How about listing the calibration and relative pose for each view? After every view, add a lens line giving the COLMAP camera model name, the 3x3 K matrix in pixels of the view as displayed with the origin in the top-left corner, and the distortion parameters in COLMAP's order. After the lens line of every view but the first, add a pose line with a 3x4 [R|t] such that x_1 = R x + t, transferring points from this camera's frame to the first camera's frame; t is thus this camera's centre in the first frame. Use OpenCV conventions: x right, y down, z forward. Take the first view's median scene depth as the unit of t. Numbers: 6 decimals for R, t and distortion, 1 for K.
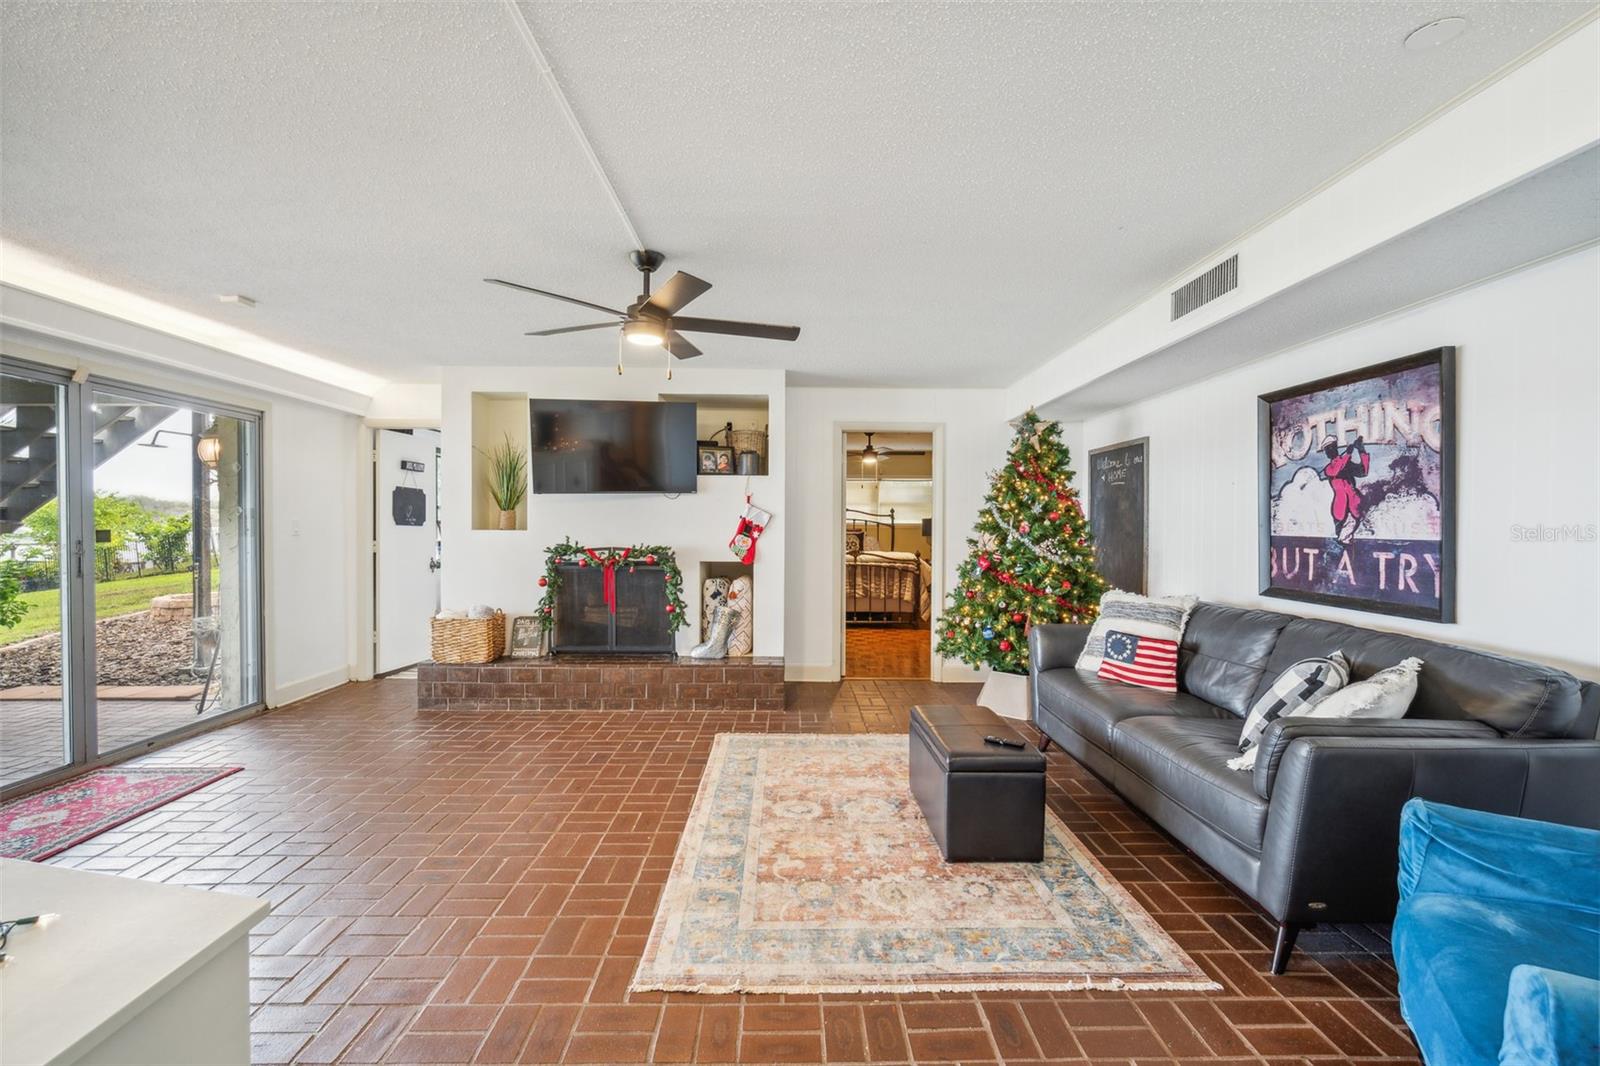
lens RADIAL K [[703.4, 0, 797.7], [0, 703.4, 535.8], [0, 0, 1]] dist [-0.000020, -0.000536]
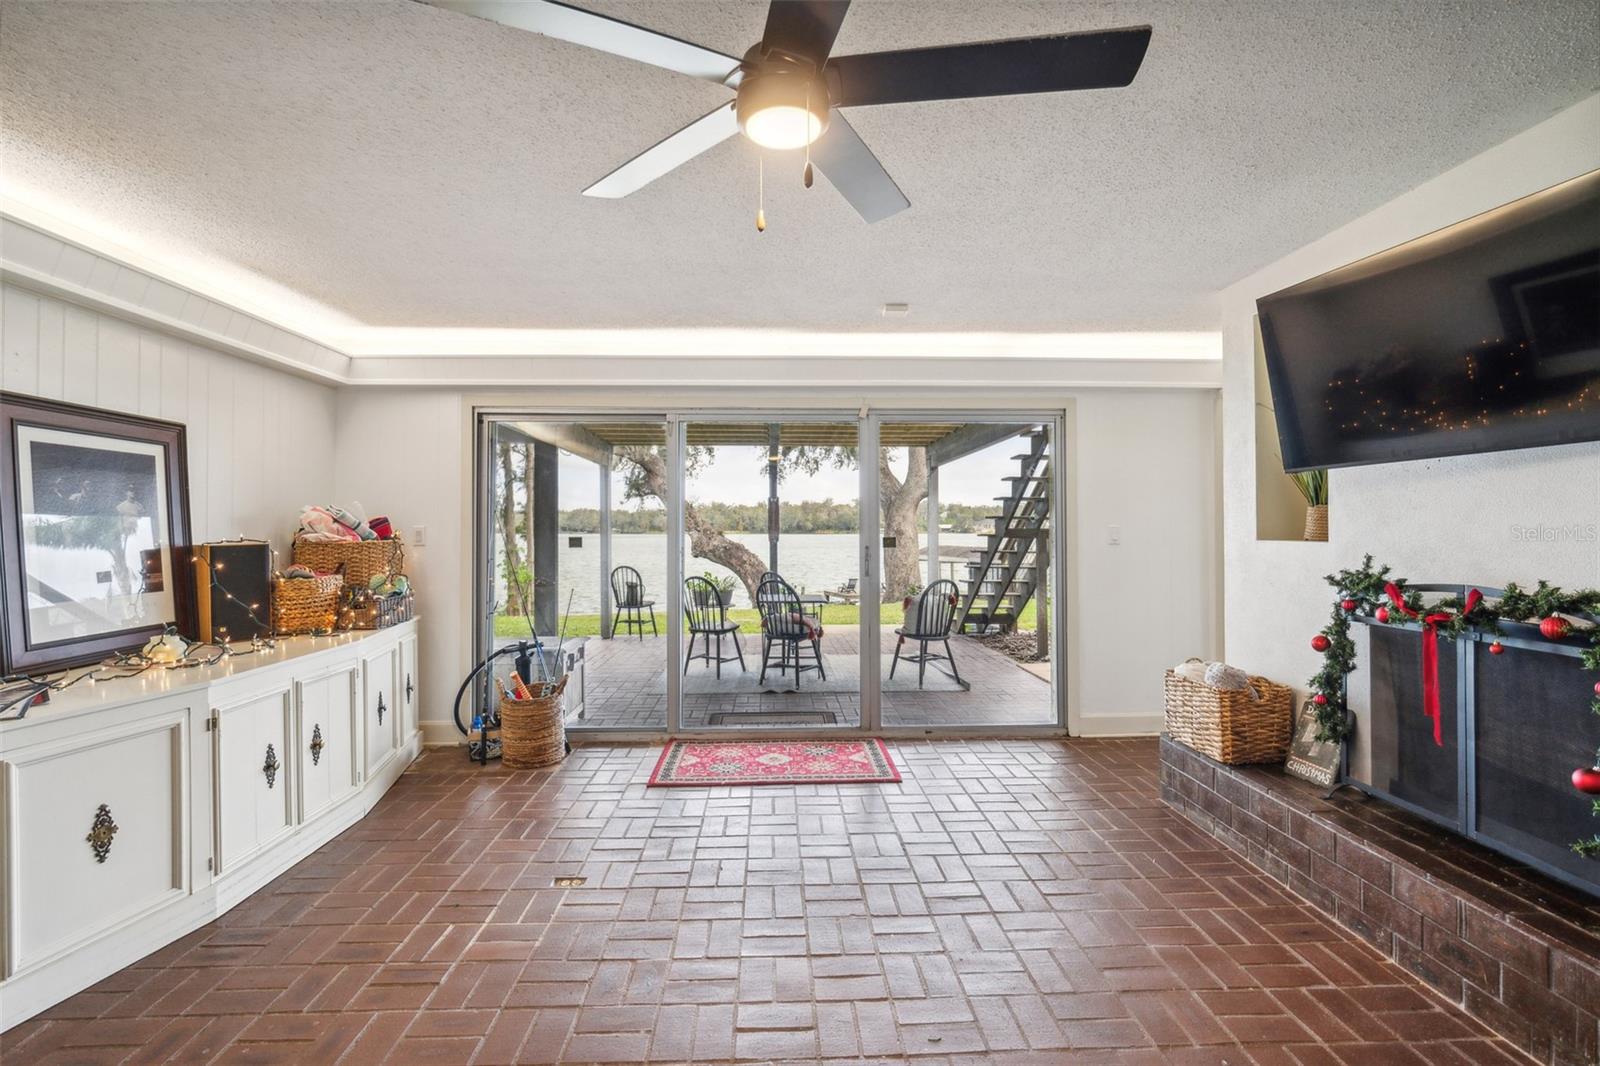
lens RADIAL K [[703.4, 0, 796.1], [0, 703.4, 529.8], [0, 0, 1]] dist [-0.000020, -0.000536]
pose [[0.014880, -0.007388, -0.999862, 0.158741], [-0.007939, 0.999940, -0.007506, -0.009950], [0.999858, 0.008050, 0.014821, 0.676922]]
